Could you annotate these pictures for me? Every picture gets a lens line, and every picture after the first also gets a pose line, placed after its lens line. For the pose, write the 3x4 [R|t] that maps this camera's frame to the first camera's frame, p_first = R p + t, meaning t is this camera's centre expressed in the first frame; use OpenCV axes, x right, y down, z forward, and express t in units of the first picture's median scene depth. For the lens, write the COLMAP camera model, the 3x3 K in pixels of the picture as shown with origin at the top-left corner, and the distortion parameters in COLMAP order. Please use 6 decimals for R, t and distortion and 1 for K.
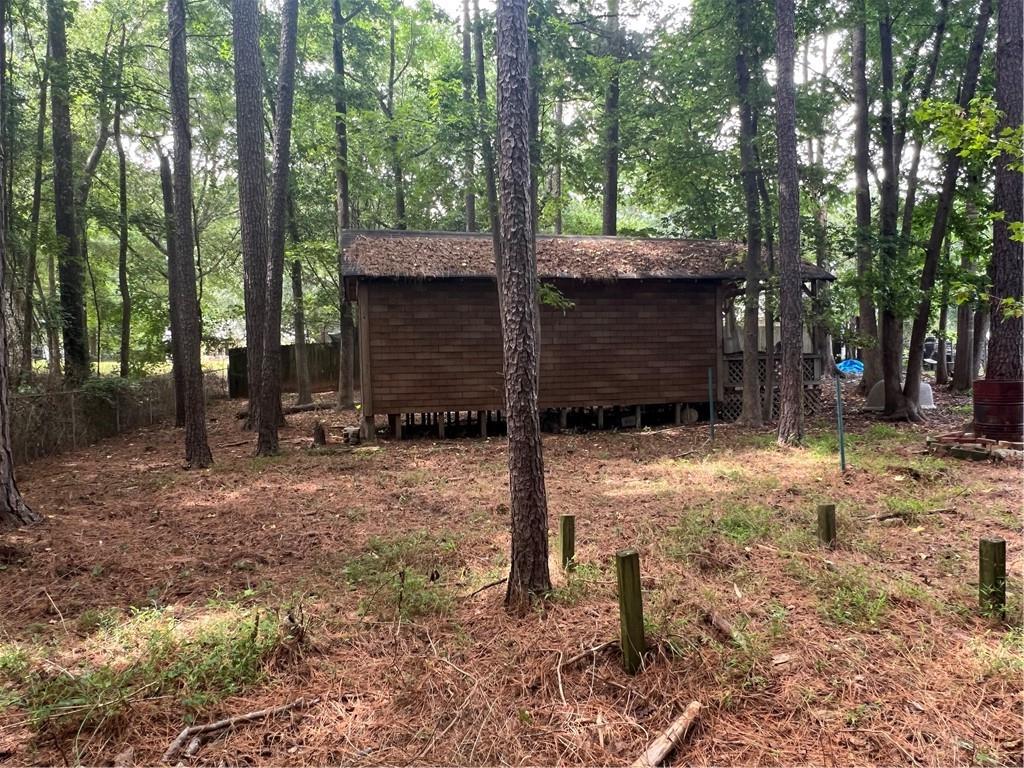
lens RADIAL K [[670.8, 0, 514.8], [0, 670.8, 382.0], [0, 0, 1]] dist [0.001729, -0.002989]
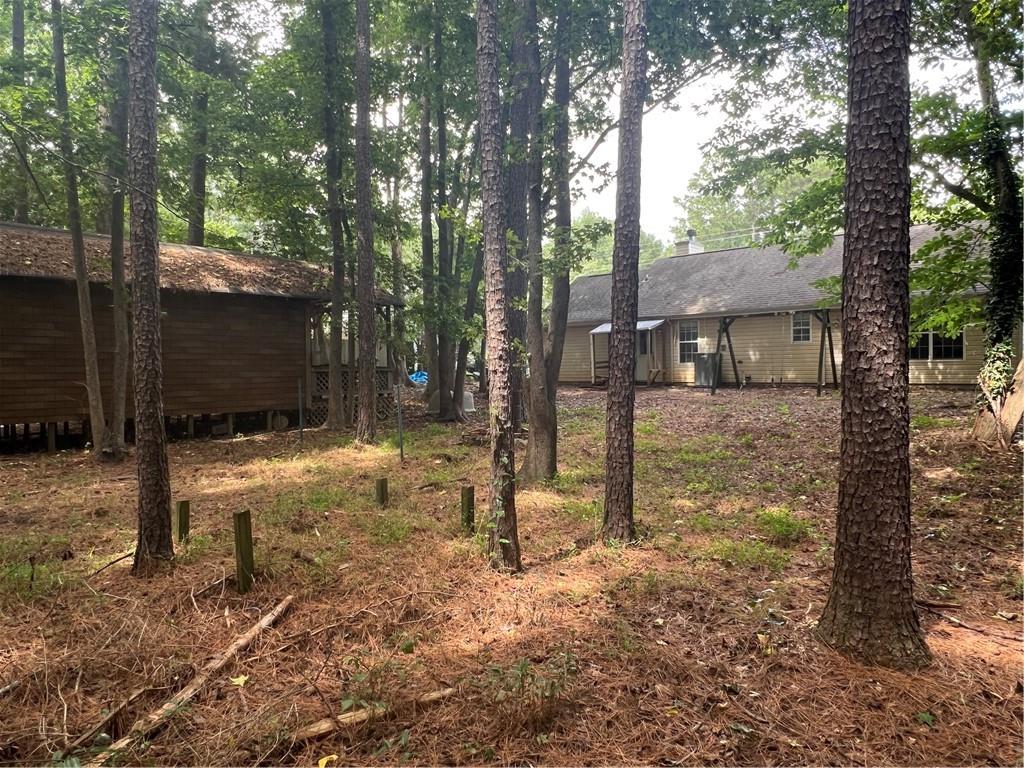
lens RADIAL K [[670.8, 0, 514.8], [0, 670.8, 382.0], [0, 0, 1]] dist [0.001729, -0.002989]
pose [[0.828653, 0.006319, 0.559726, -0.039681], [0.000337, 0.999930, -0.011787, -0.002059], [-0.559762, 0.009956, 0.828594, -0.135312]]
